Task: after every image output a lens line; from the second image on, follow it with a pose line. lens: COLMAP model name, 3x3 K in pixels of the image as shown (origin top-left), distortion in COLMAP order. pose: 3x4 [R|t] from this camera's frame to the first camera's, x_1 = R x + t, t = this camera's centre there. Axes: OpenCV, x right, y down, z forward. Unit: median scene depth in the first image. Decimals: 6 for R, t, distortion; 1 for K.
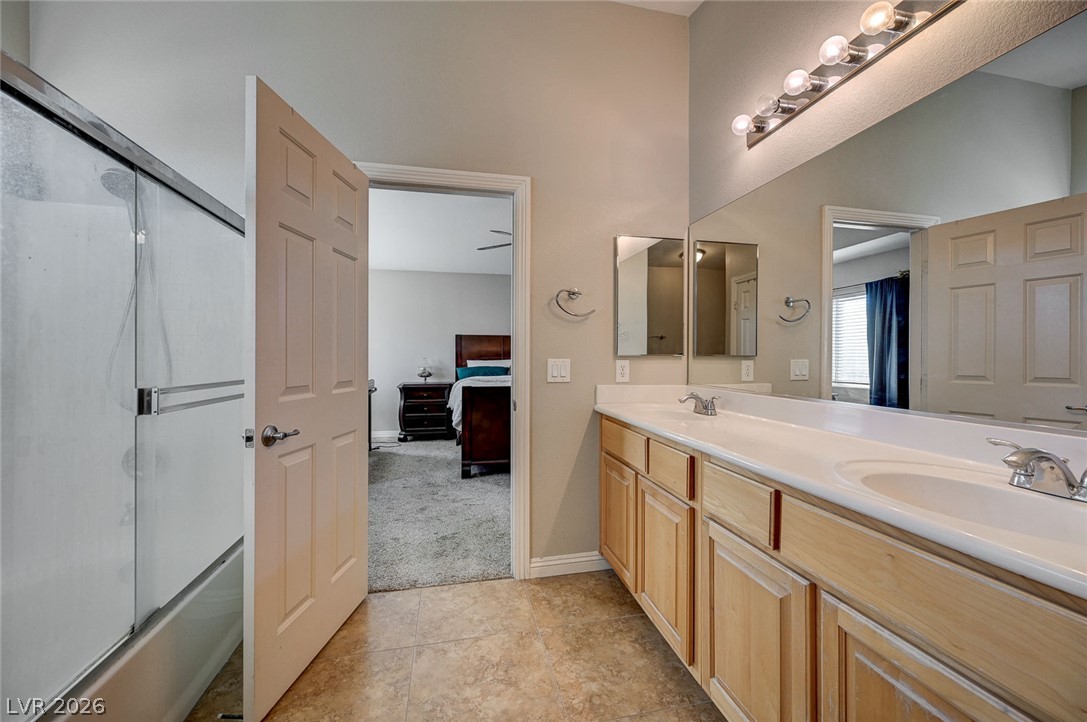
lens RADIAL K [[432.8, 0, 534.5], [0, 432.8, 362.6], [0, 0, 1]] dist [-0.000811, 0.000541]
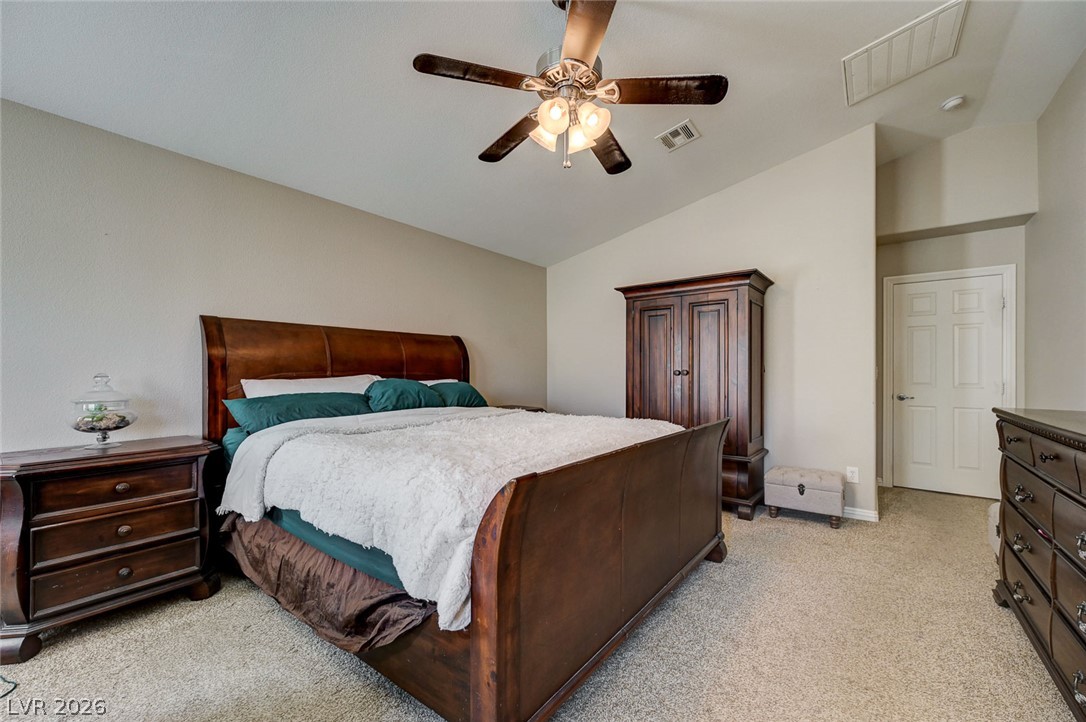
lens RADIAL K [[432.4, 0, 549.1], [0, 432.4, 371.3], [0, 0, 1]] dist [-0.000811, 0.000541]
pose [[0.743290, -0.002350, 0.668965, -0.217446], [0.009457, 0.999931, -0.006996, -0.008134], [-0.668902, 0.011527, 0.743261, 0.502912]]
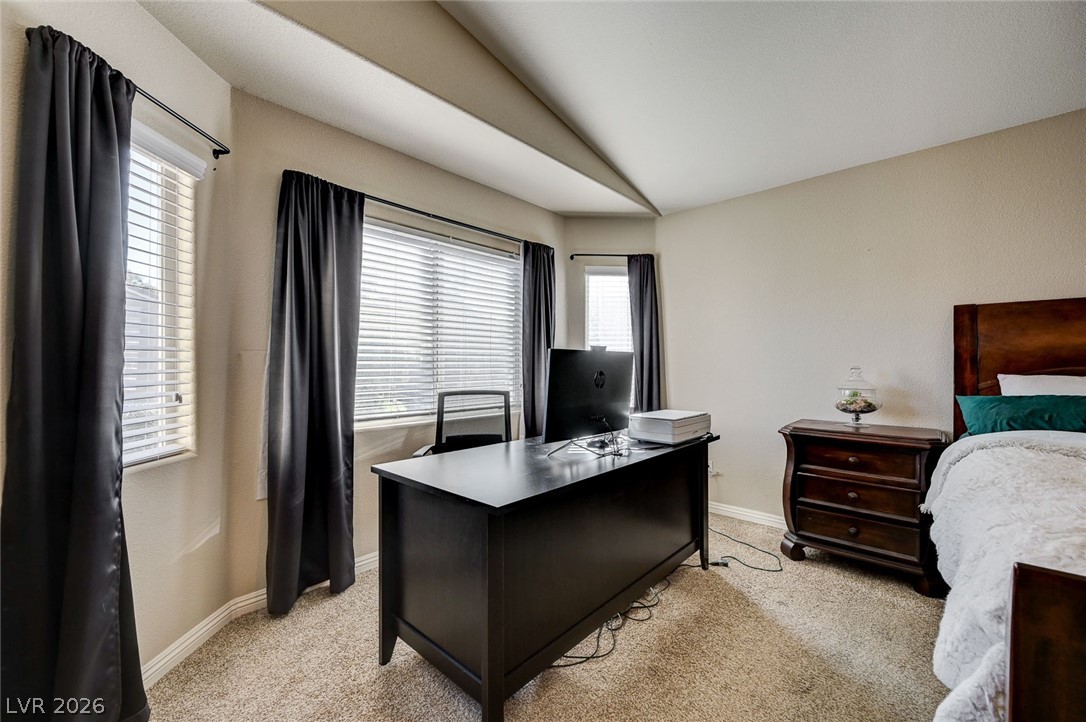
lens RADIAL K [[432.4, 0, 544.3], [0, 432.4, 363.4], [0, 0, 1]] dist [-0.000811, 0.000541]
pose [[0.590853, -0.000942, -0.806778, -0.091537], [-0.007646, 0.999948, -0.006767, -0.009623], [0.806743, 0.010167, 0.590815, 0.500321]]
